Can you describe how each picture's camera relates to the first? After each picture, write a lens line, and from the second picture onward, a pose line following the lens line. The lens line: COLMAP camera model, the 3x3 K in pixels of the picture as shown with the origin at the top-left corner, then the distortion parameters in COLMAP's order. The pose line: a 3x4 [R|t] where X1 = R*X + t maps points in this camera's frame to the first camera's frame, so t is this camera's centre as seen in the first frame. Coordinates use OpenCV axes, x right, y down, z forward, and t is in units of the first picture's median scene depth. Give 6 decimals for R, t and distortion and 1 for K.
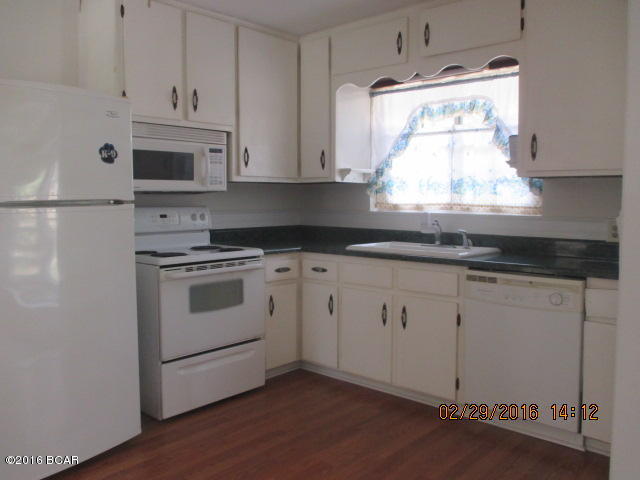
lens RADIAL K [[544.8, 0, 325.0], [0, 544.8, 224.6], [0, 0, 1]] dist [-0.034381, 0.003602]
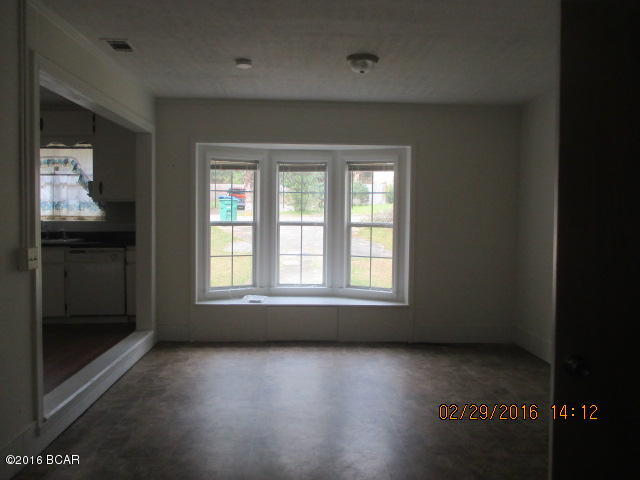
lens RADIAL K [[544.8, 0, 325.0], [0, 544.8, 224.6], [0, 0, 1]] dist [-0.034381, 0.003602]
pose [[0.718934, -0.020296, 0.694782, -0.379557], [0.034913, 0.999366, -0.006933, 0.036251], [-0.694201, 0.029241, 0.719187, -0.931649]]
